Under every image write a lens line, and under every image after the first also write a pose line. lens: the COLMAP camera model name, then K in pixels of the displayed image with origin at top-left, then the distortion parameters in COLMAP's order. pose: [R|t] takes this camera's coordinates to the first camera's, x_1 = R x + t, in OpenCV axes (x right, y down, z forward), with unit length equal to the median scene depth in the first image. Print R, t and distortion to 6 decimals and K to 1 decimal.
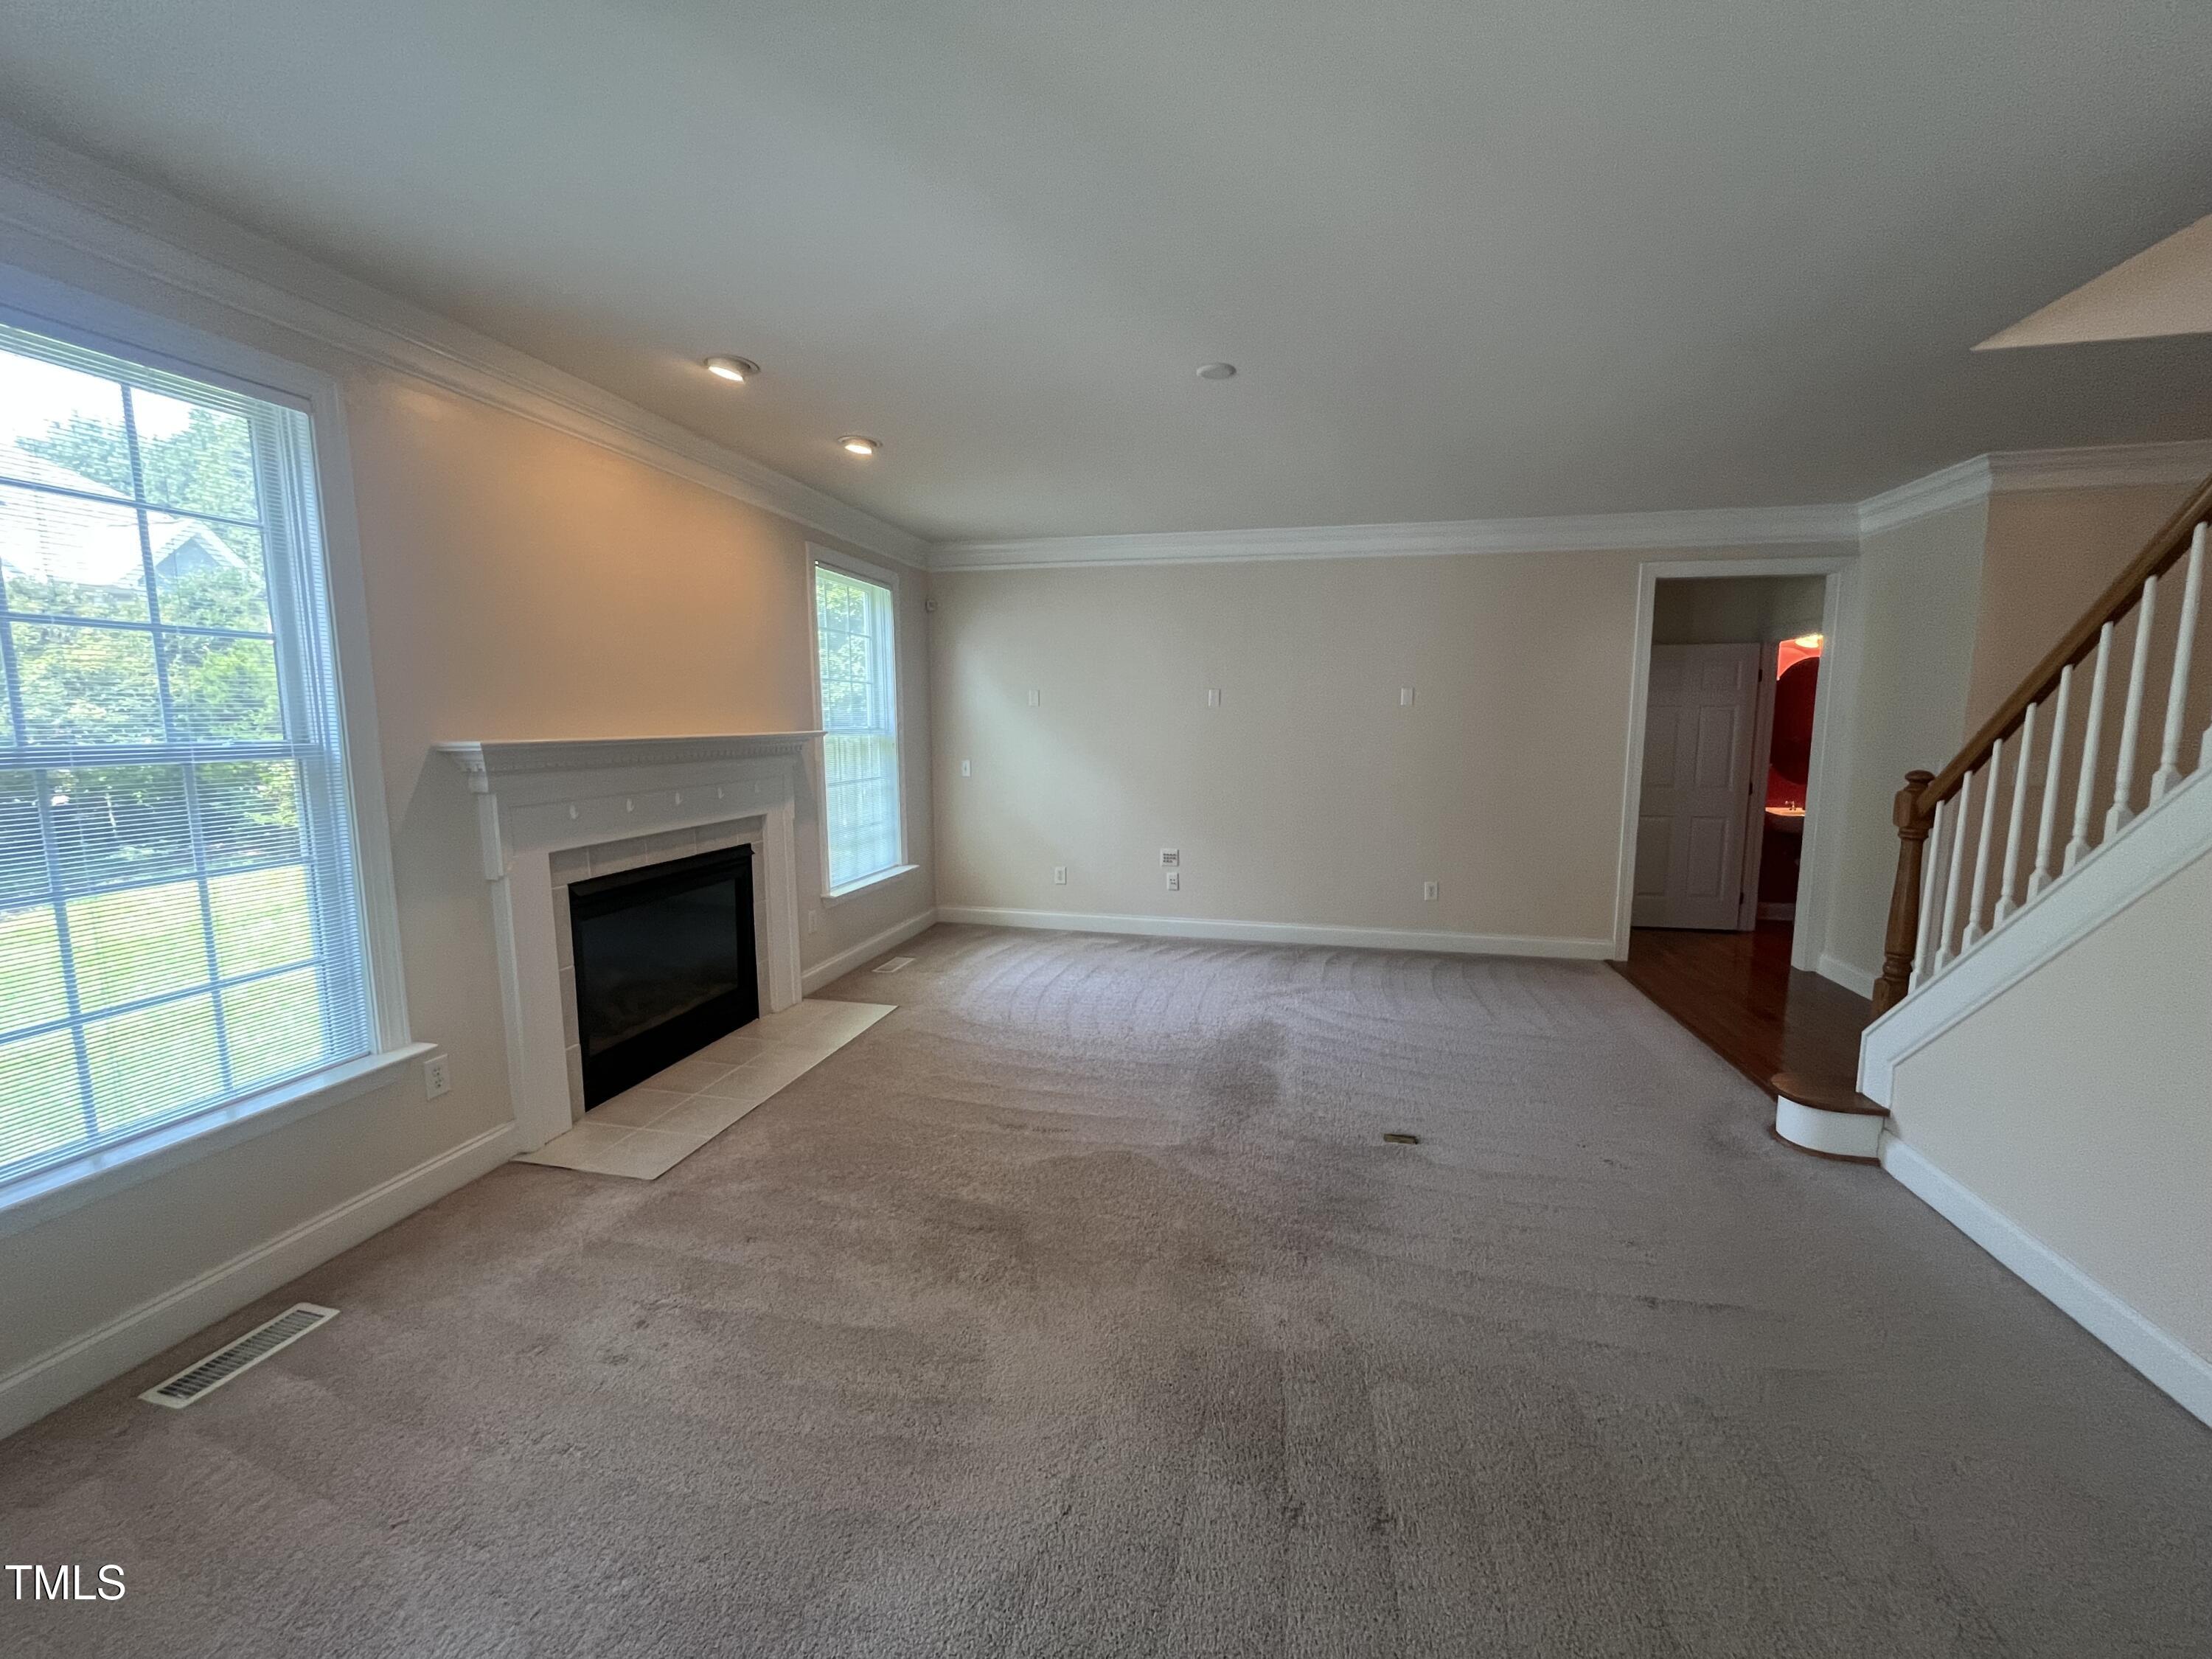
lens RADIAL K [[892.3, 0, 1103.4], [0, 892.3, 827.8], [0, 0, 1]] dist [-0.000234, 0.000081]
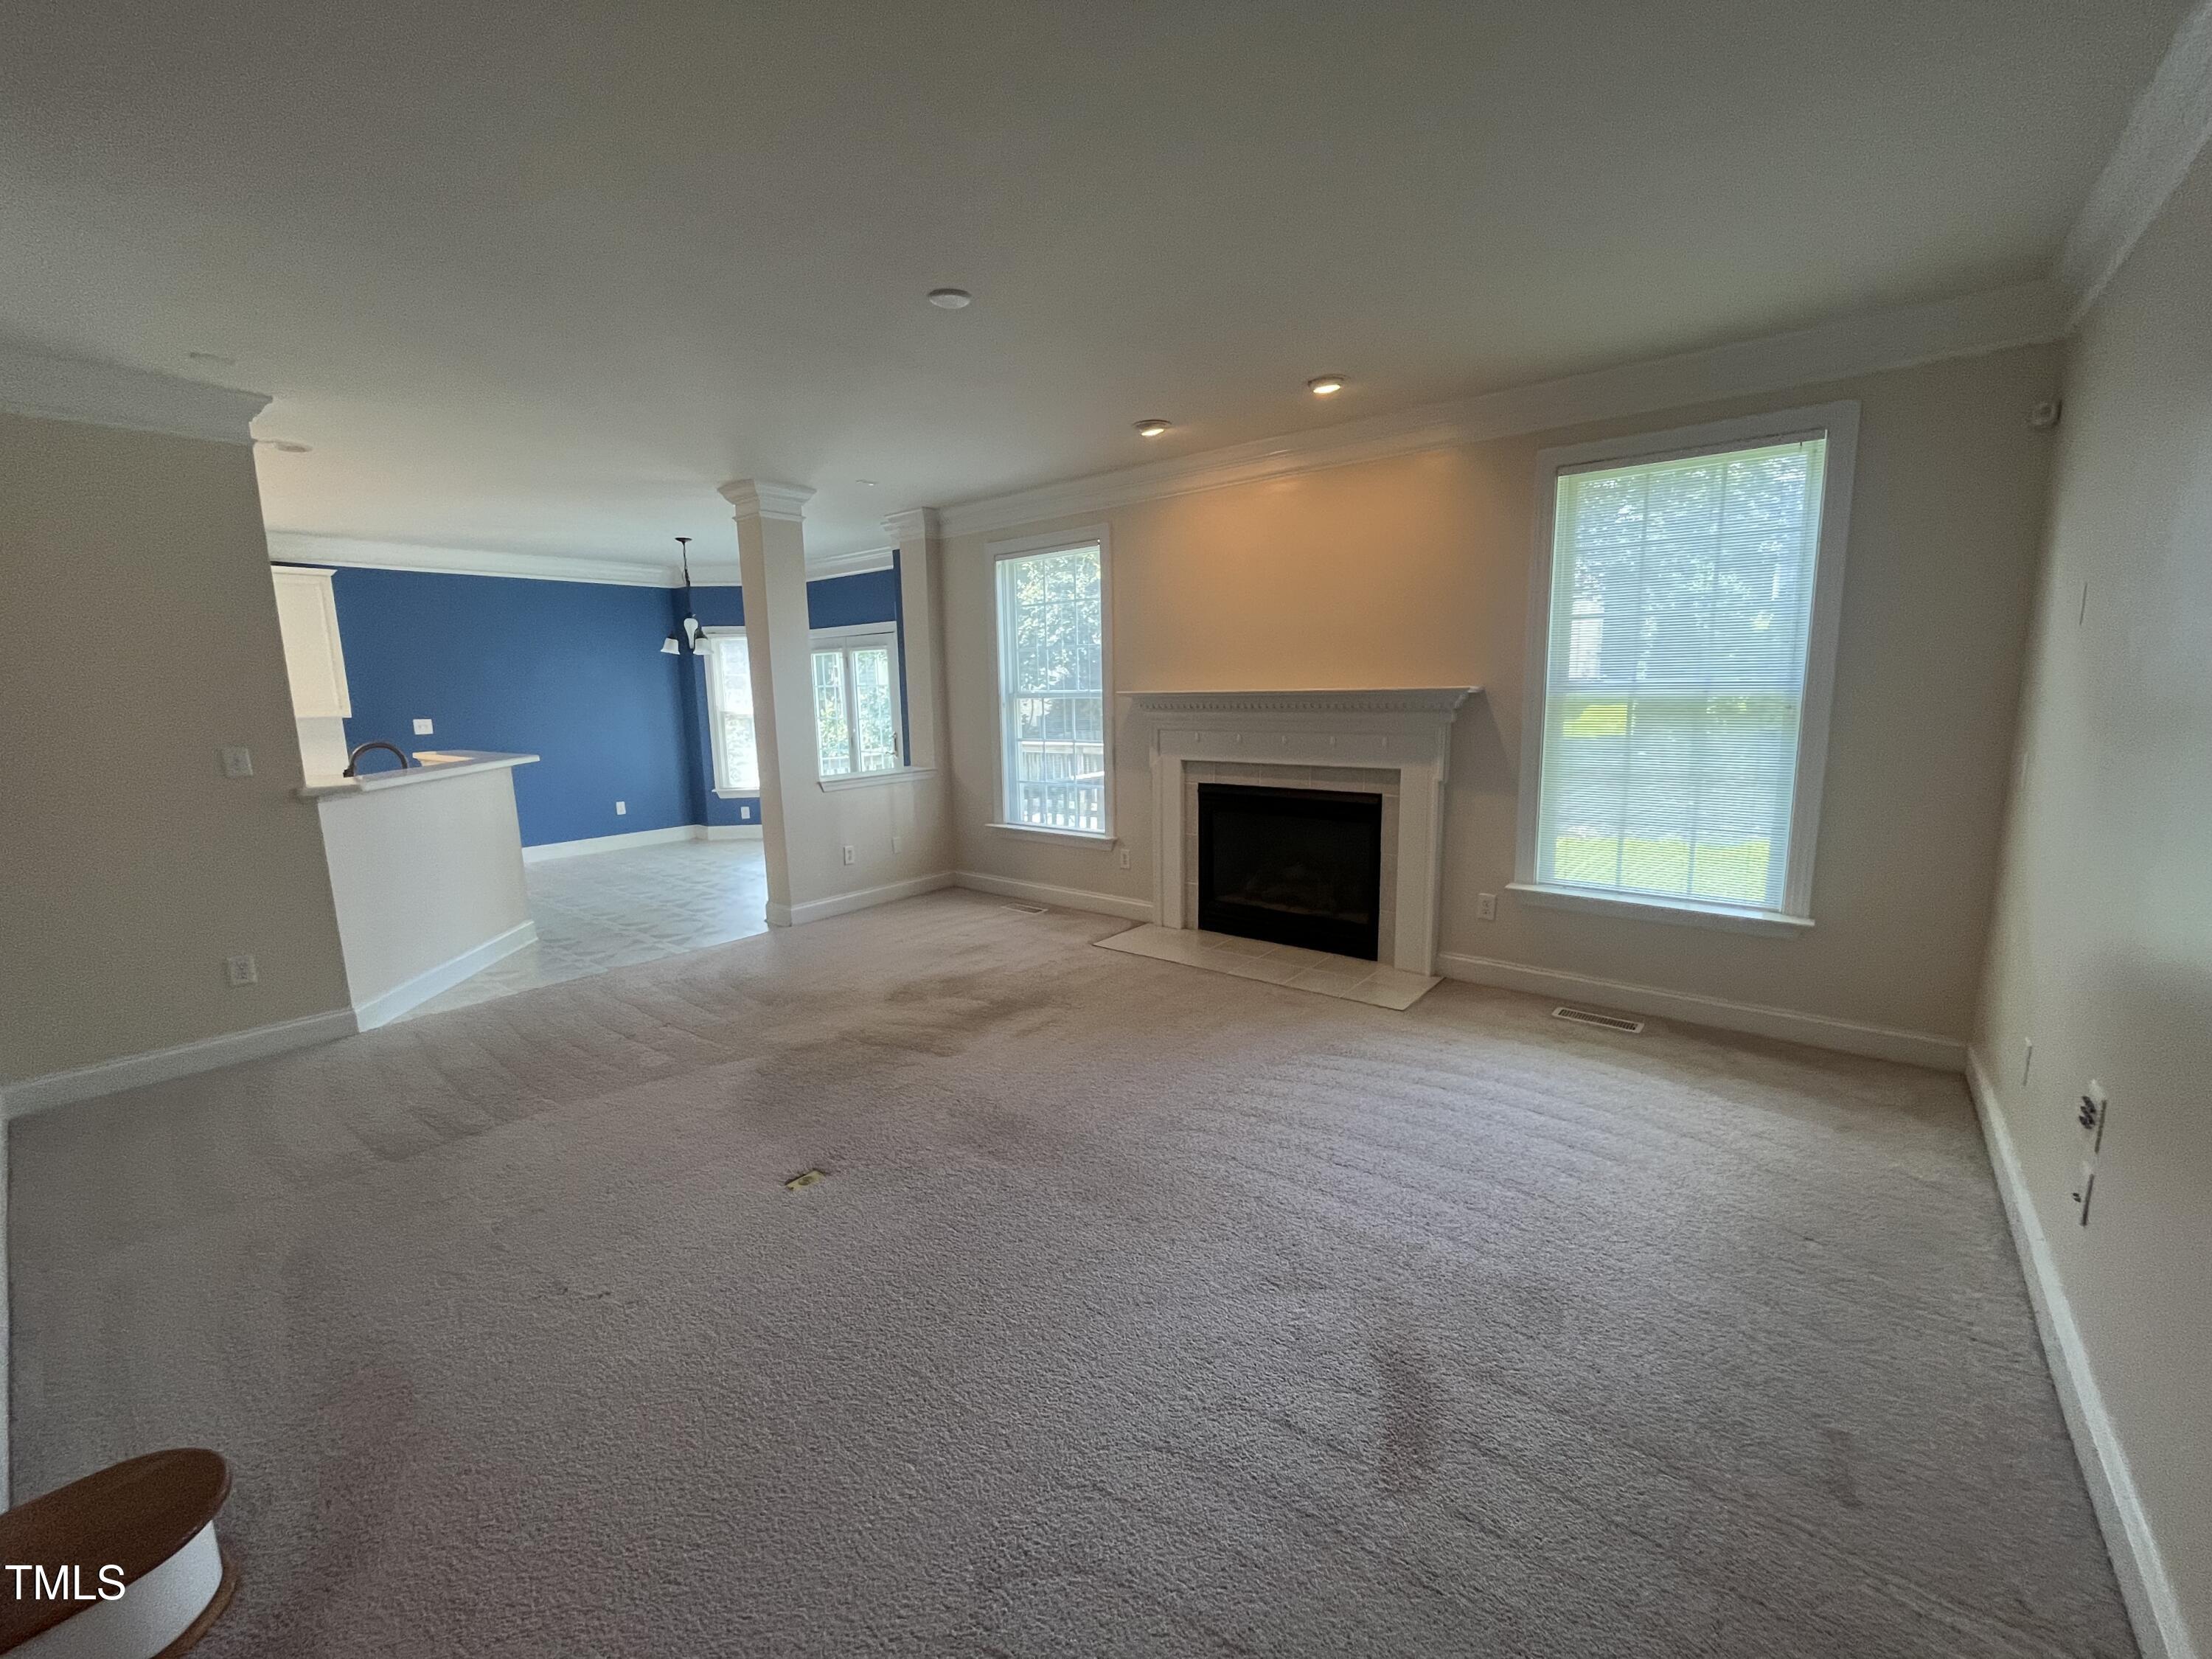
lens RADIAL K [[892.3, 0, 1103.4], [0, 892.3, 827.8], [0, 0, 1]] dist [-0.000234, 0.000081]
pose [[-0.447080, 0.141610, -0.883214, 0.619095], [-0.093971, 0.974489, 0.203813, -0.115938], [0.889544, 0.174117, -0.422367, 1.064773]]
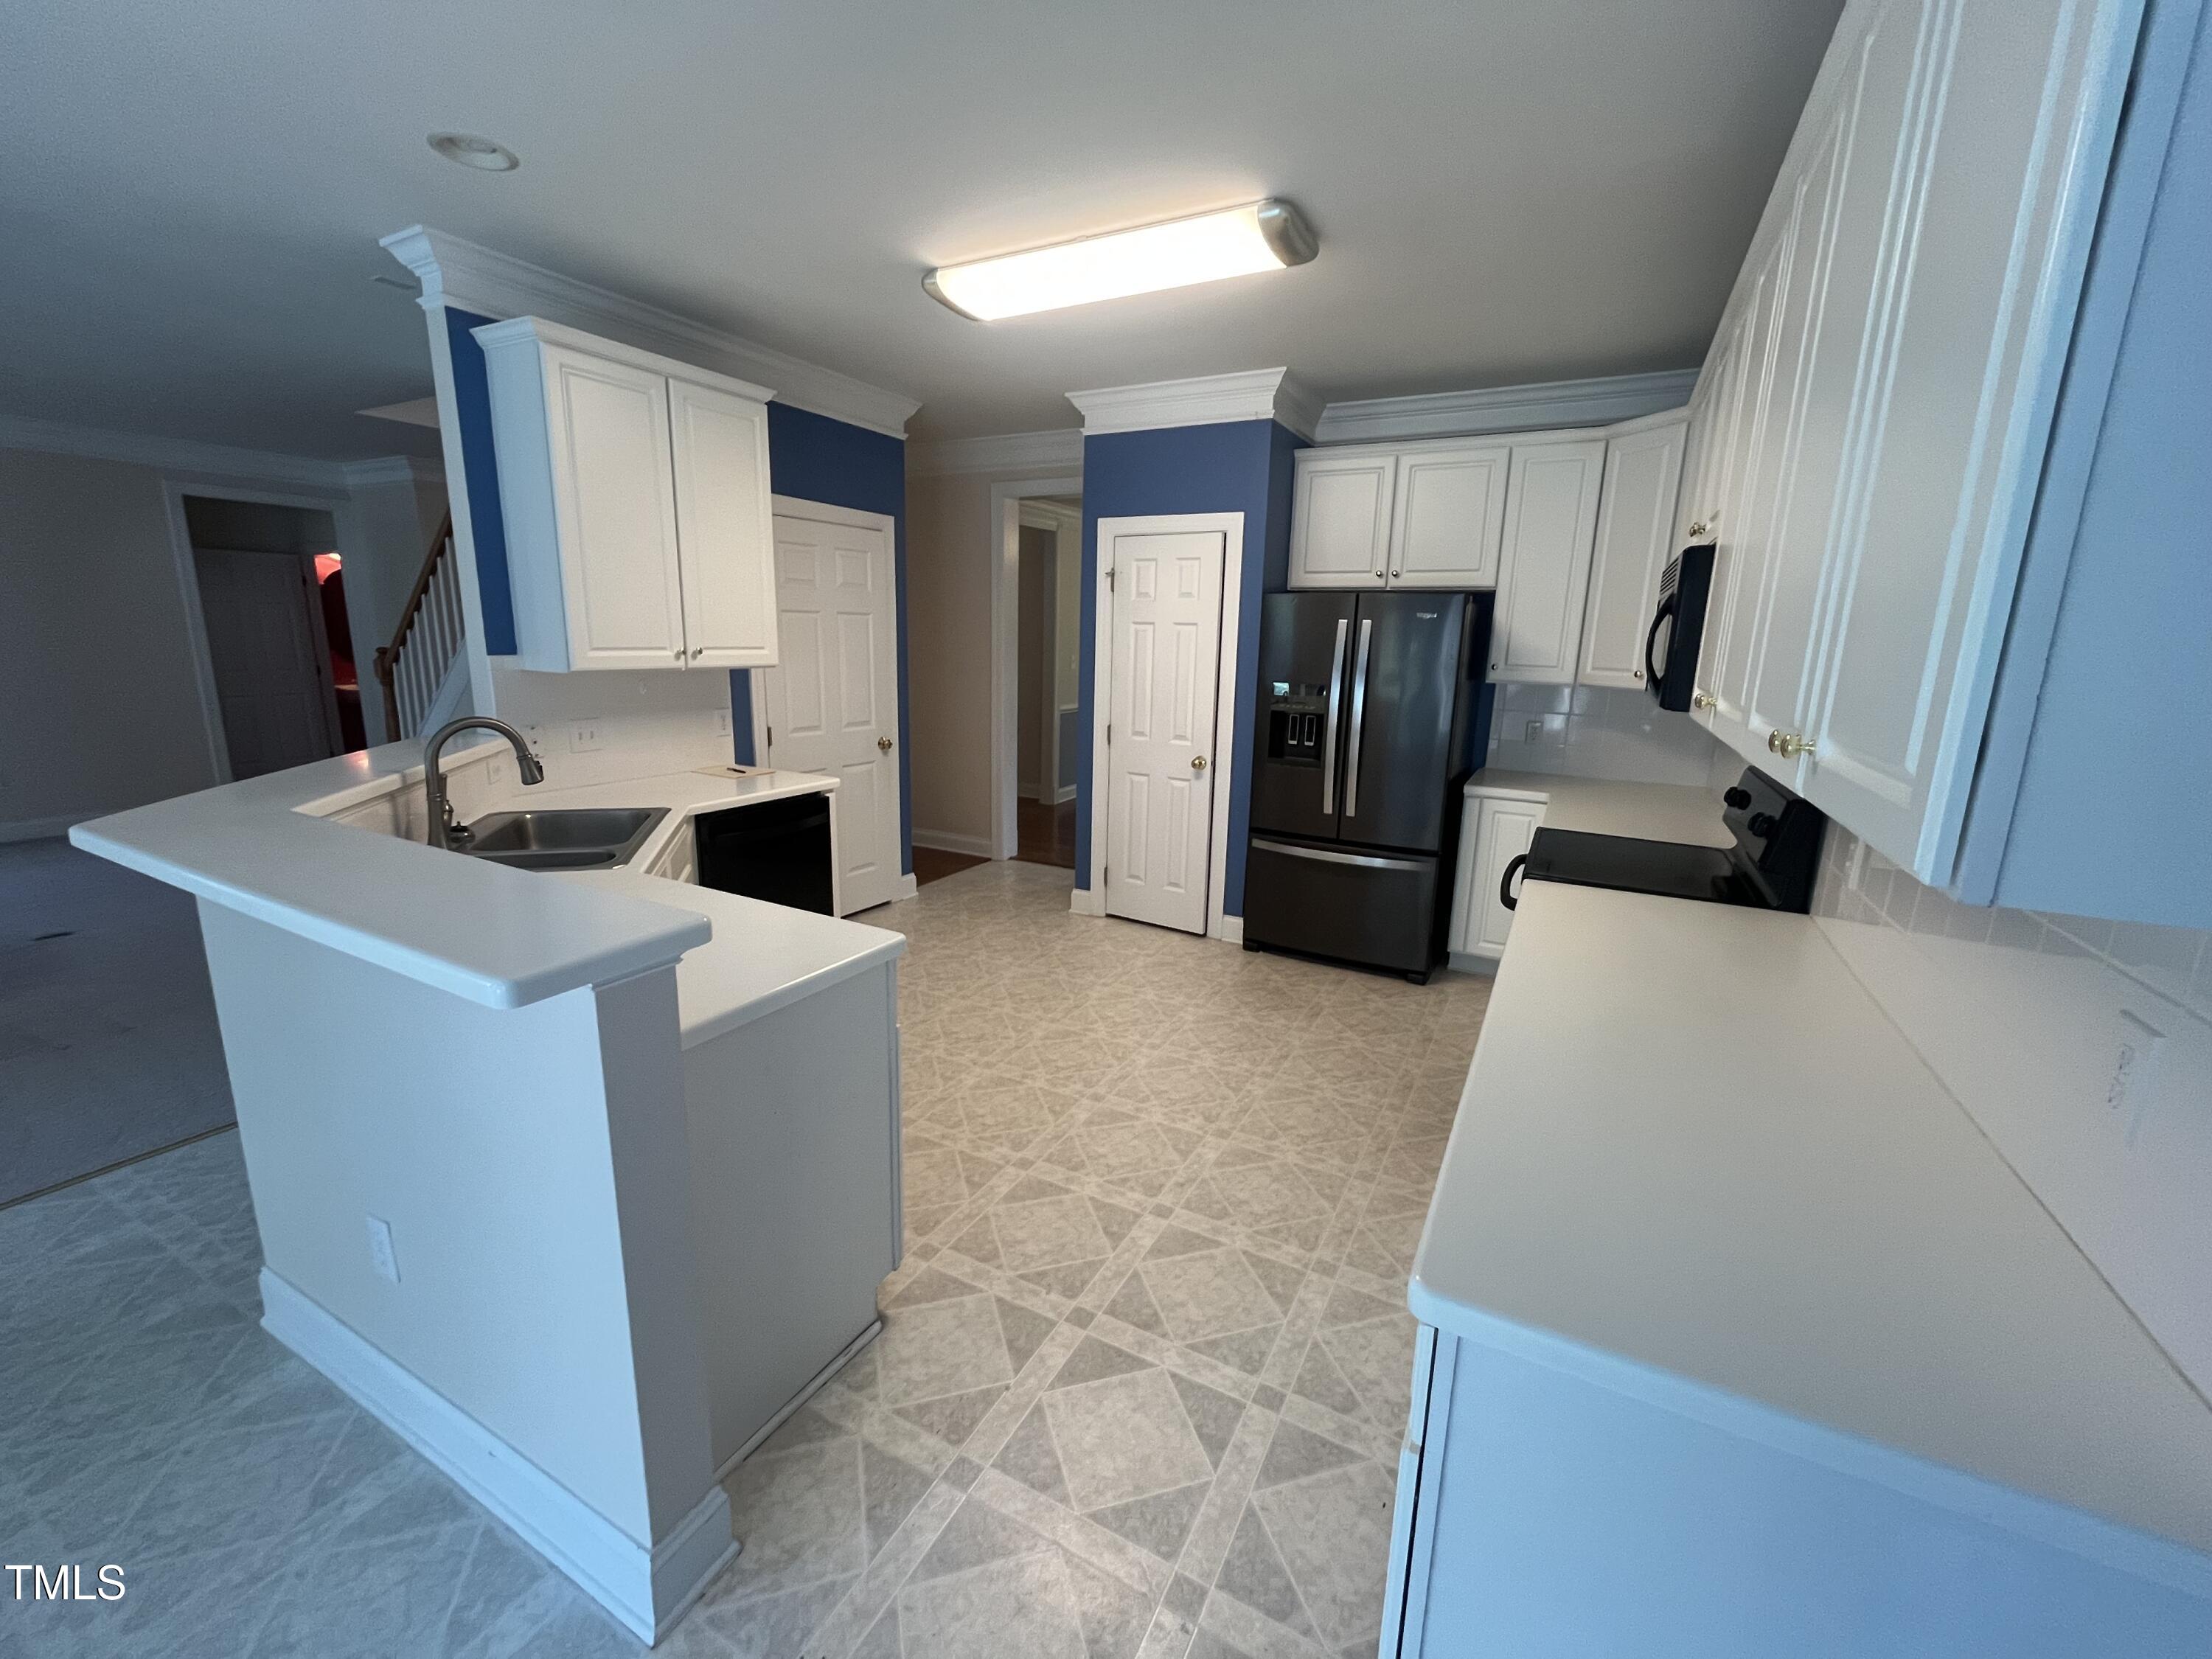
lens RADIAL K [[892.3, 0, 1103.4], [0, 892.3, 827.8], [0, 0, 1]] dist [-0.000234, 0.000081]
pose [[0.271507, -0.202753, 0.940838, -0.827686], [0.089535, 0.978640, 0.185062, 0.151982], [-0.958263, 0.033992, 0.283860, -1.609009]]
